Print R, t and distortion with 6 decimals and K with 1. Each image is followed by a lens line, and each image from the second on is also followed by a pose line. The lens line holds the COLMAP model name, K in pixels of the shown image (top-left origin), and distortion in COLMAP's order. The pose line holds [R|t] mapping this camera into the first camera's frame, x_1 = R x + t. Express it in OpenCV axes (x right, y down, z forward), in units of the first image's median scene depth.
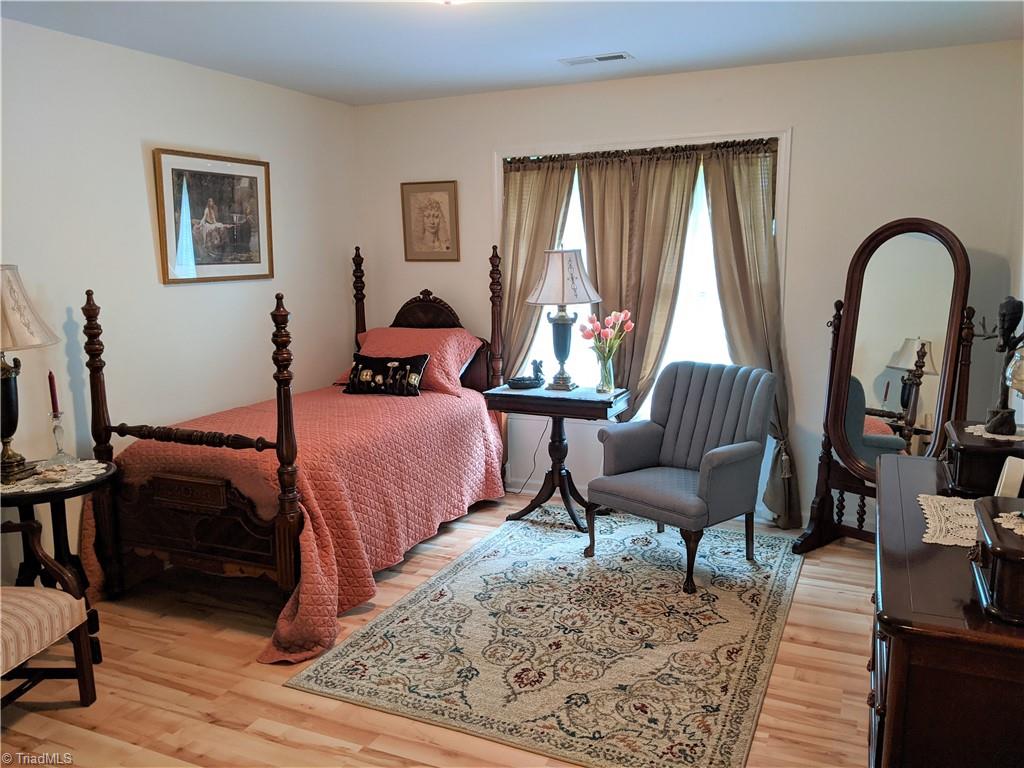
lens RADIAL K [[827.1, 0, 530.3], [0, 827.1, 395.8], [0, 0, 1]] dist [0.108942, -0.163156]
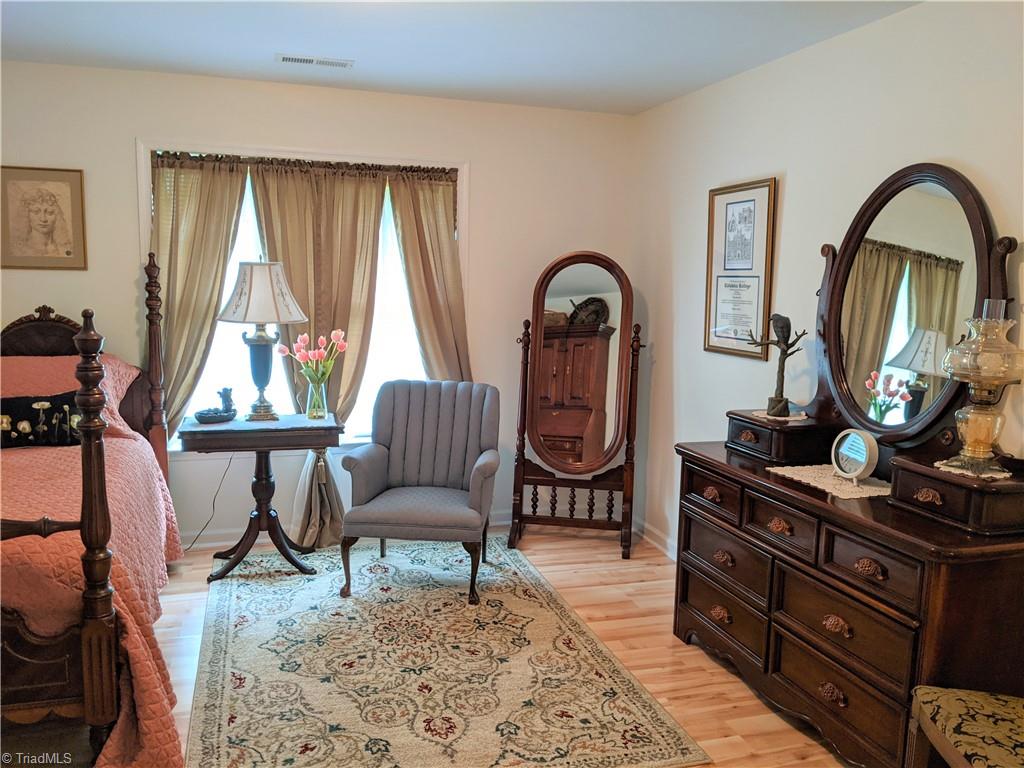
lens RADIAL K [[827.1, 0, 511.1], [0, 827.1, 384.2], [0, 0, 1]] dist [0.108942, -0.163156]
pose [[0.749994, -0.057458, 0.658945, -0.369015], [0.082842, 0.996535, -0.007394, -0.017373], [-0.656237, 0.060133, 0.752155, 0.162031]]
